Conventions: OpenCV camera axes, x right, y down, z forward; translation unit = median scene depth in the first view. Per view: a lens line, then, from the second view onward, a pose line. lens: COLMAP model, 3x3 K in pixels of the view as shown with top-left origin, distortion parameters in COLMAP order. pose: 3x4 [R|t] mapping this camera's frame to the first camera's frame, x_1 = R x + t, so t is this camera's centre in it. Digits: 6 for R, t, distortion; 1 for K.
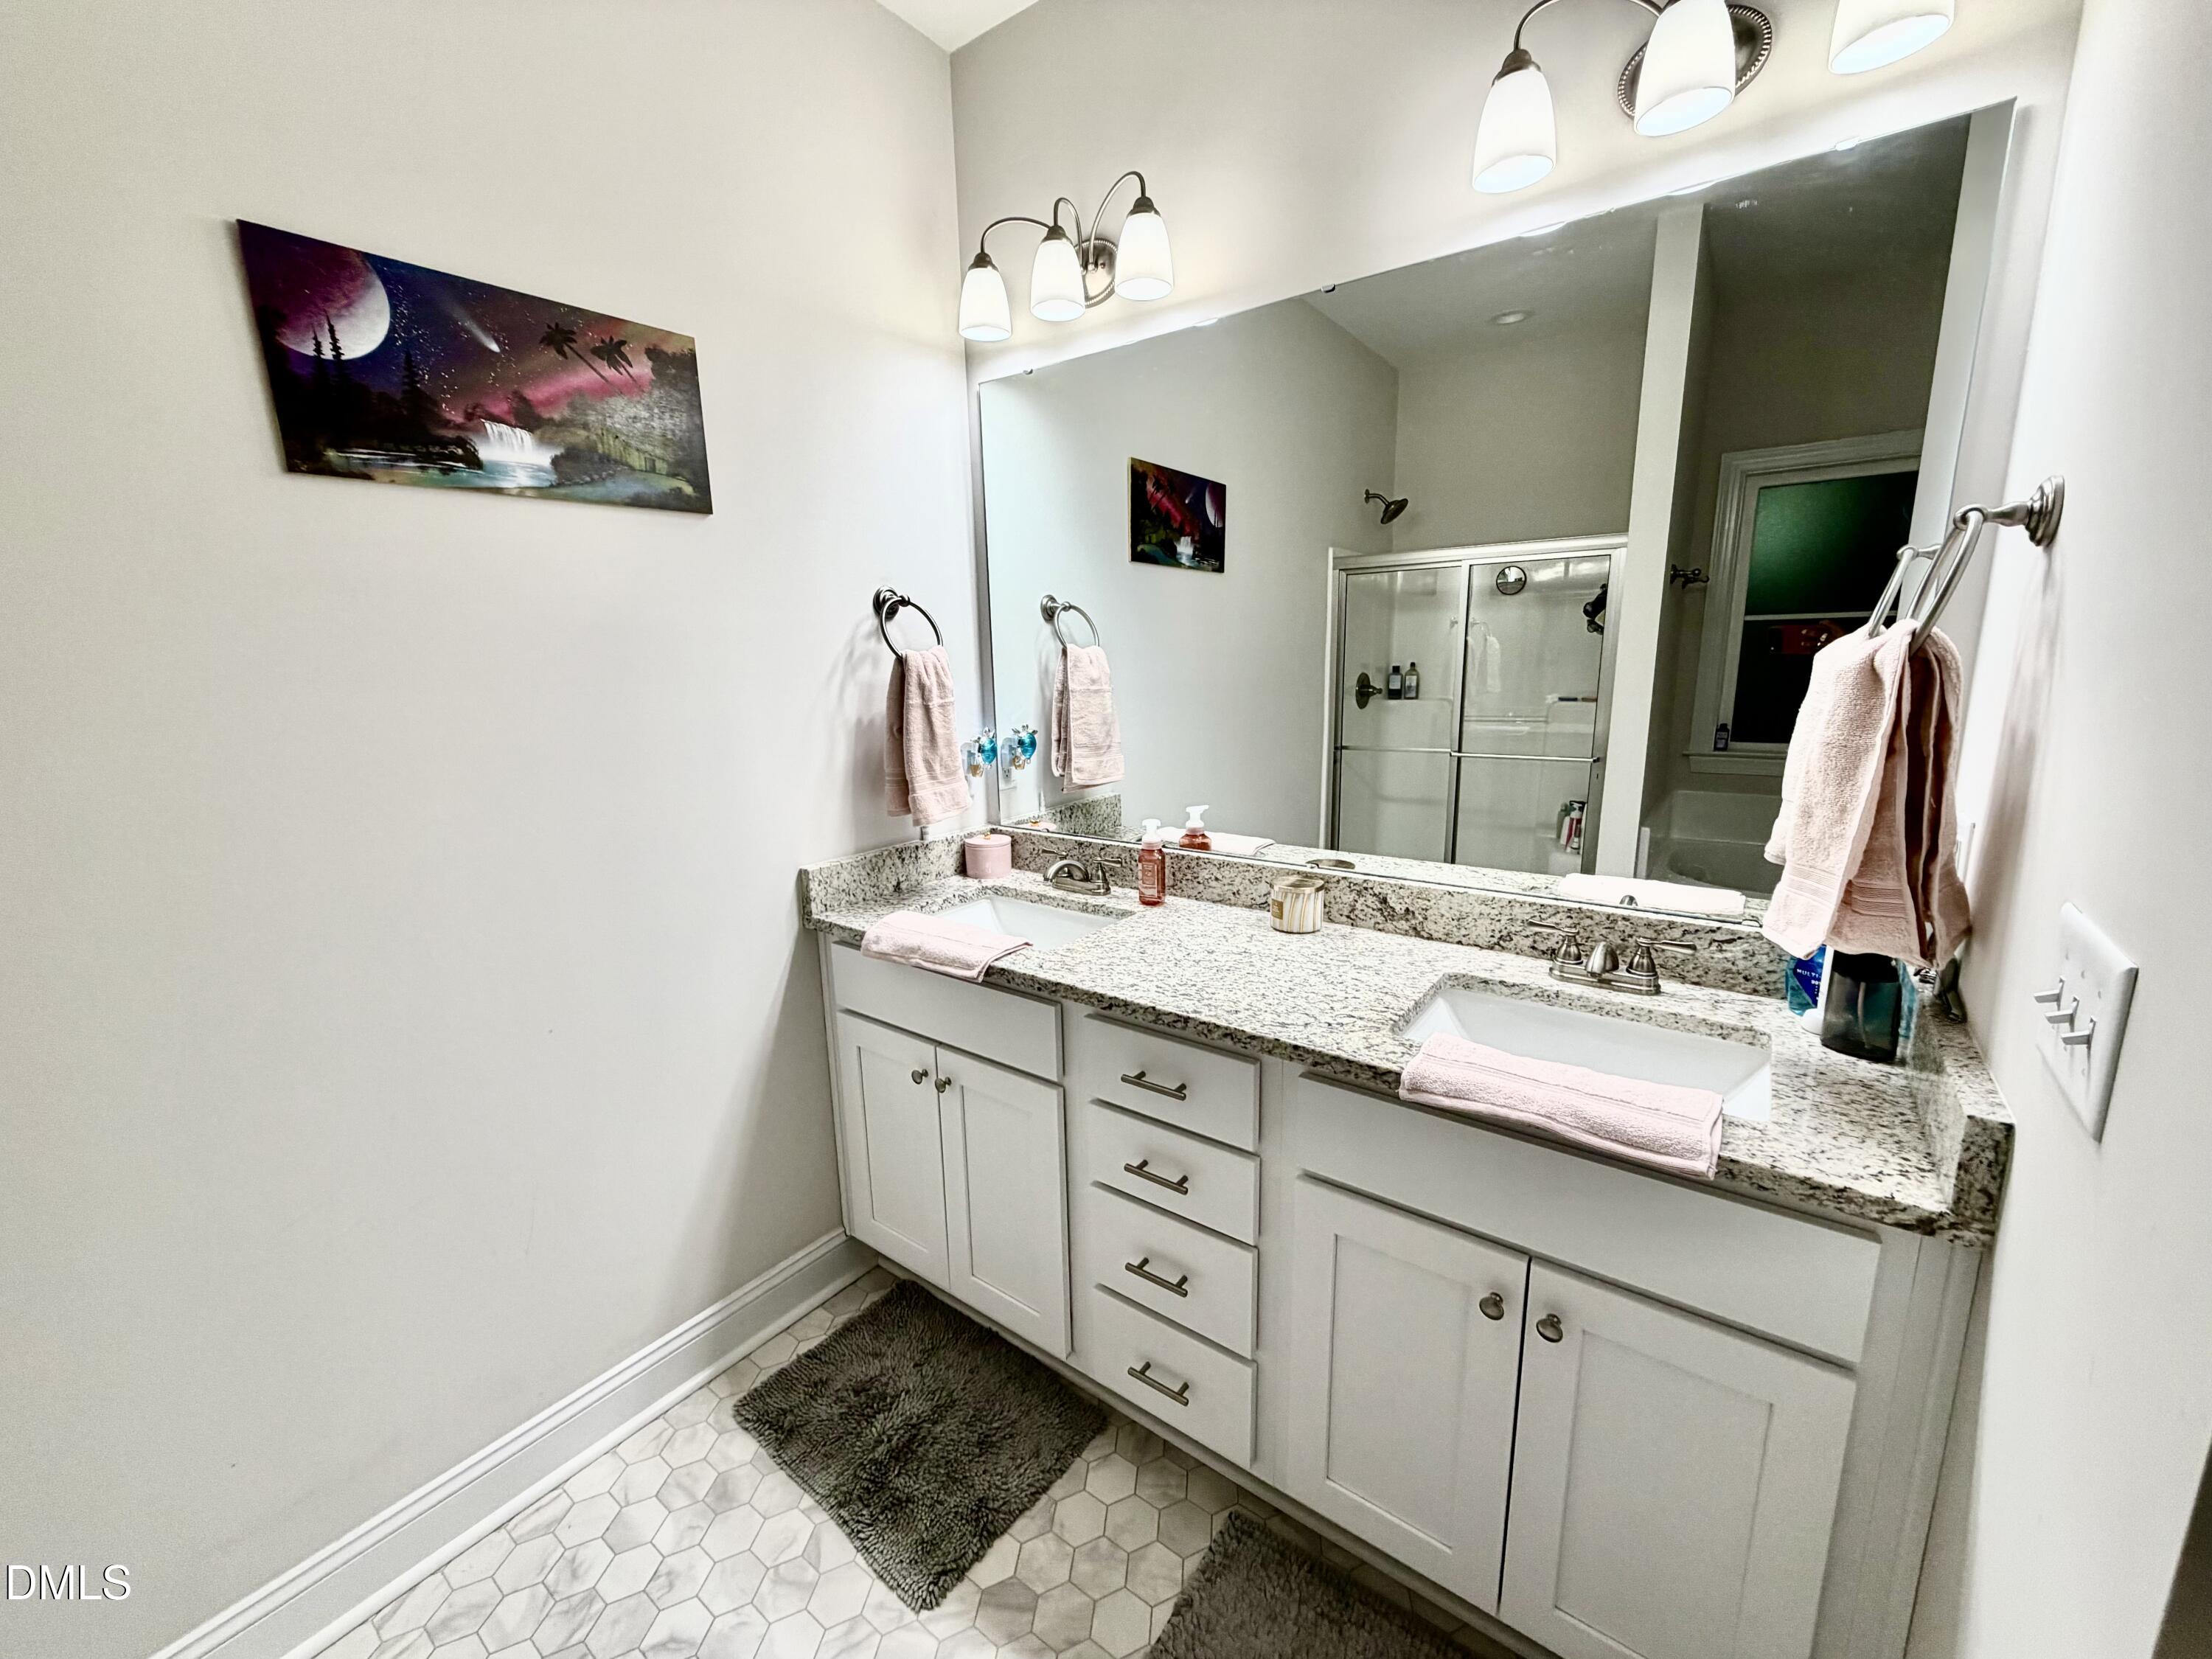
lens RADIAL K [[878.6, 0, 1101.0], [0, 878.6, 829.6], [0, 0, 1]] dist [-0.000406, -0.000110]
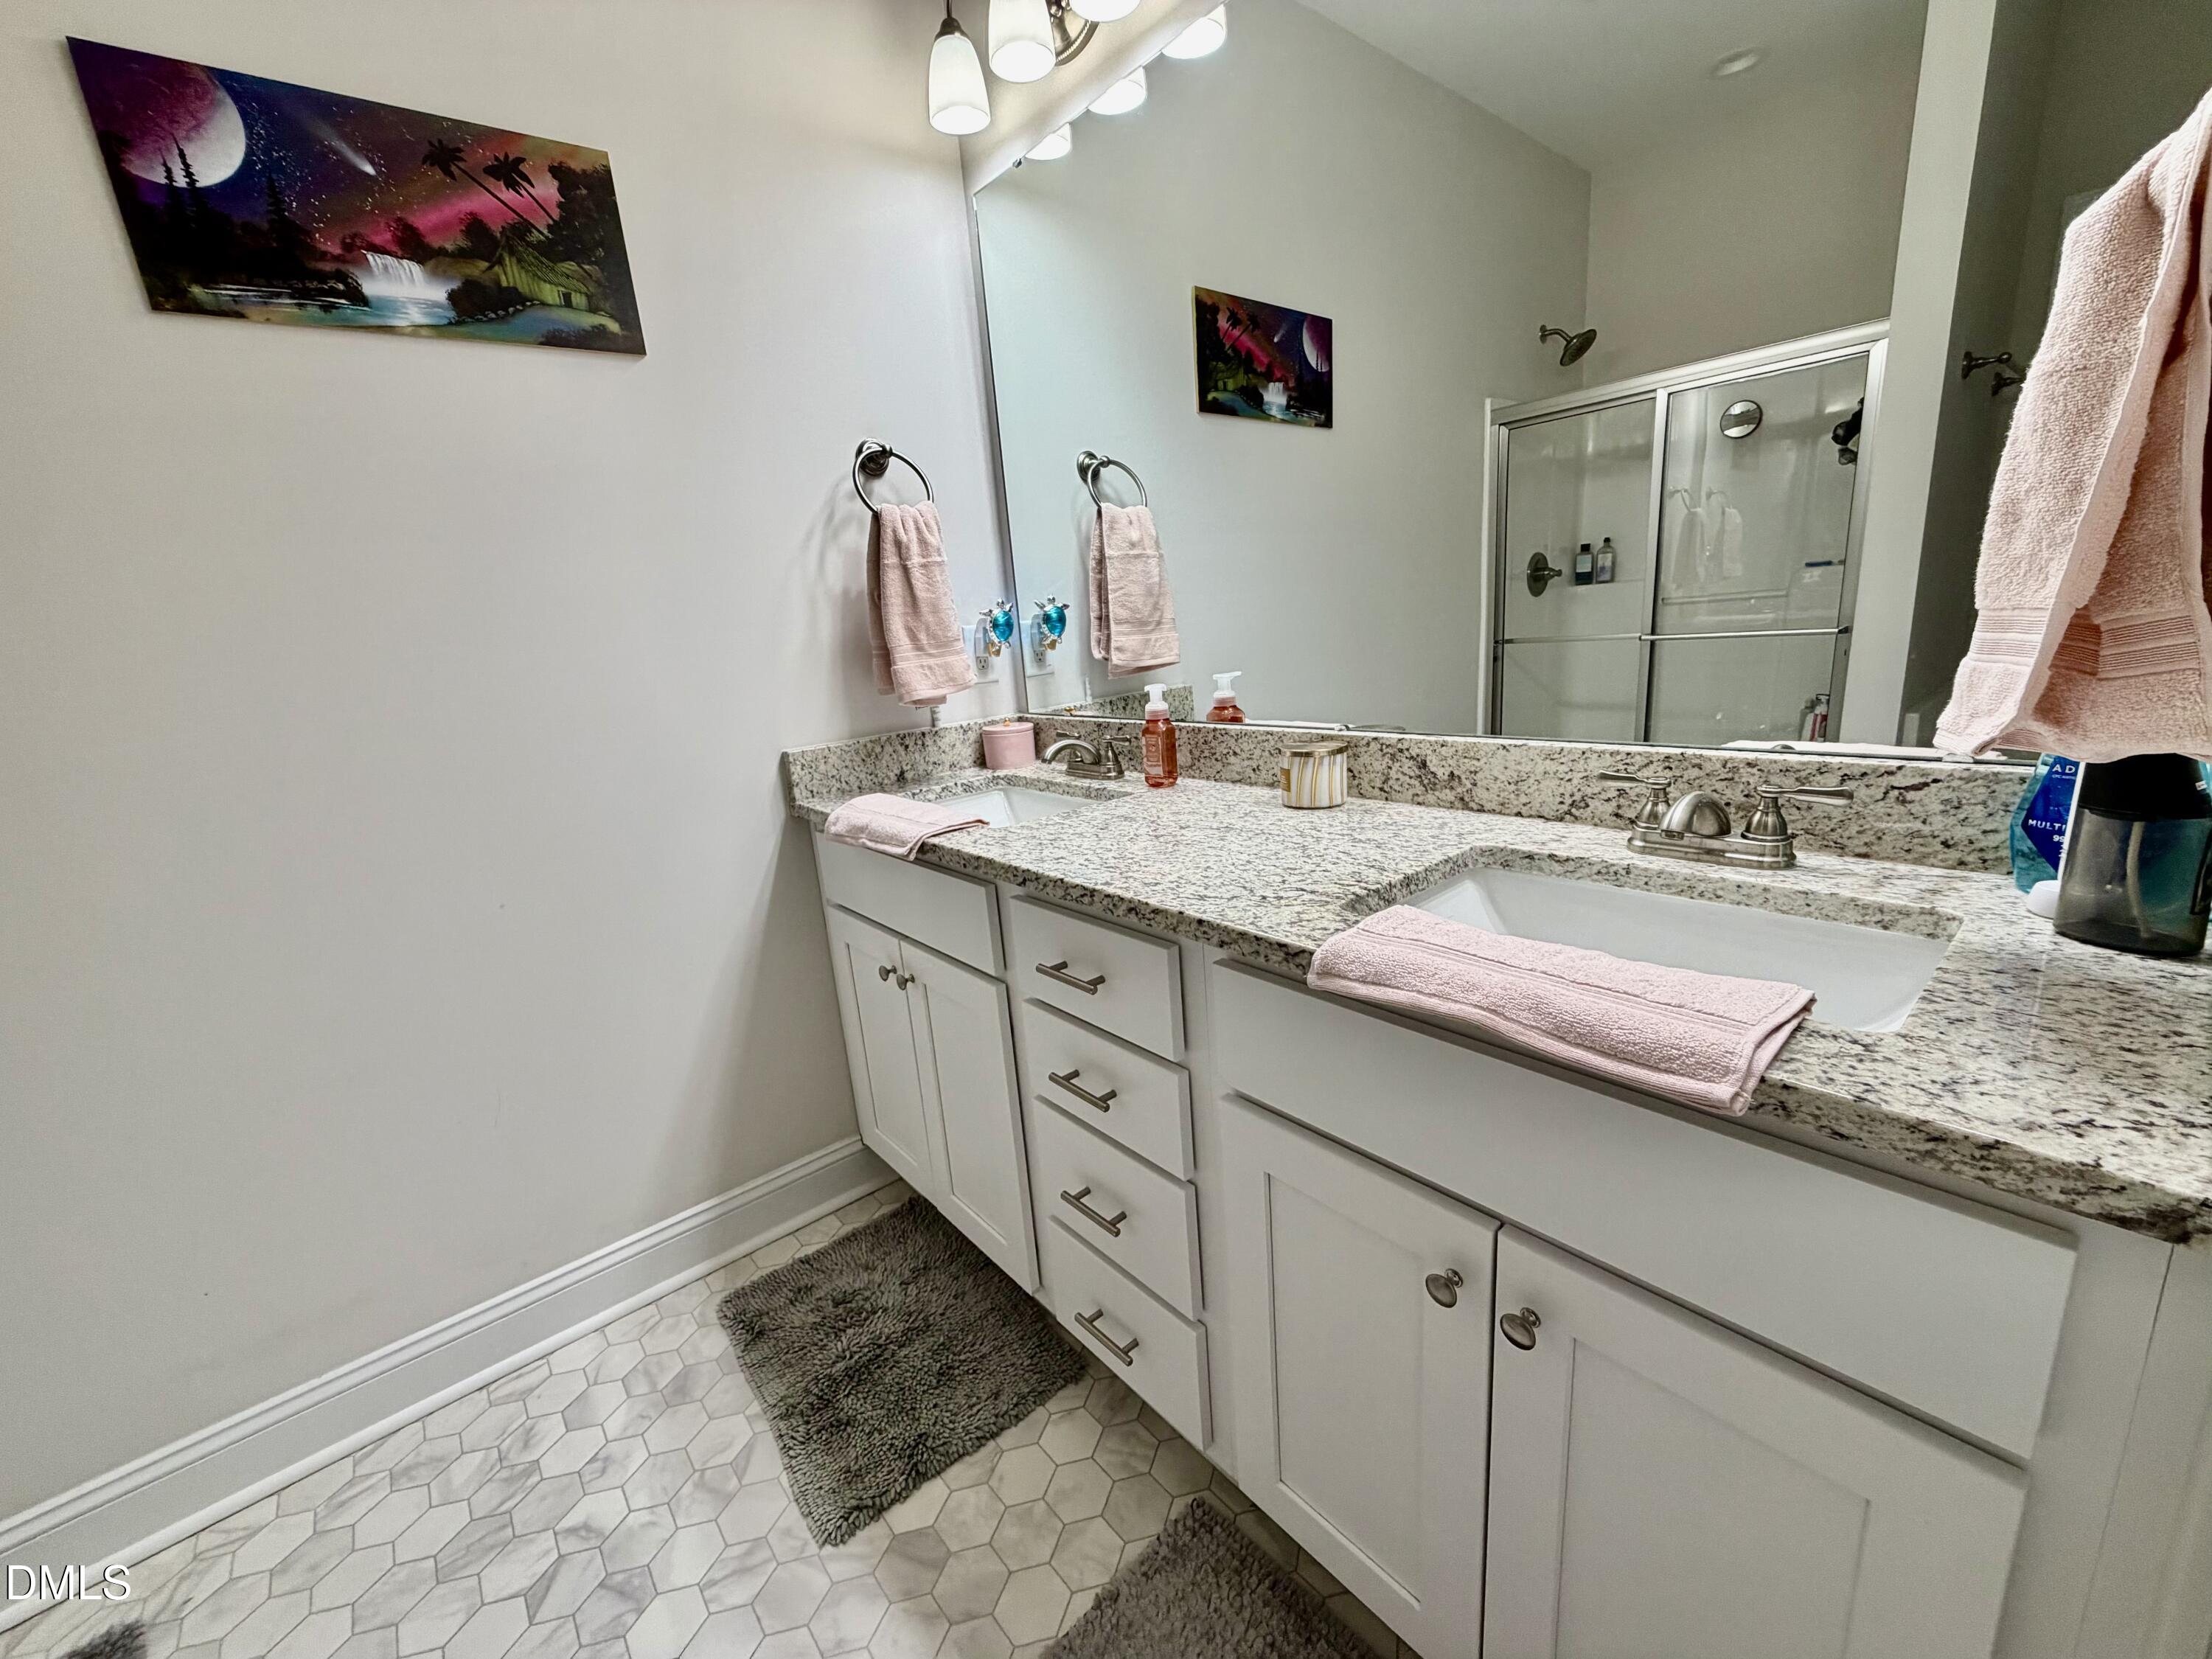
lens RADIAL K [[878.6, 0, 1104.9], [0, 878.6, 830.3], [0, 0, 1]] dist [-0.000406, -0.000110]
pose [[0.972477, -0.002513, -0.232984, 0.260878], [0.014891, 0.998568, 0.051381, 0.107074], [0.232522, -0.053436, 0.971122, 0.213005]]
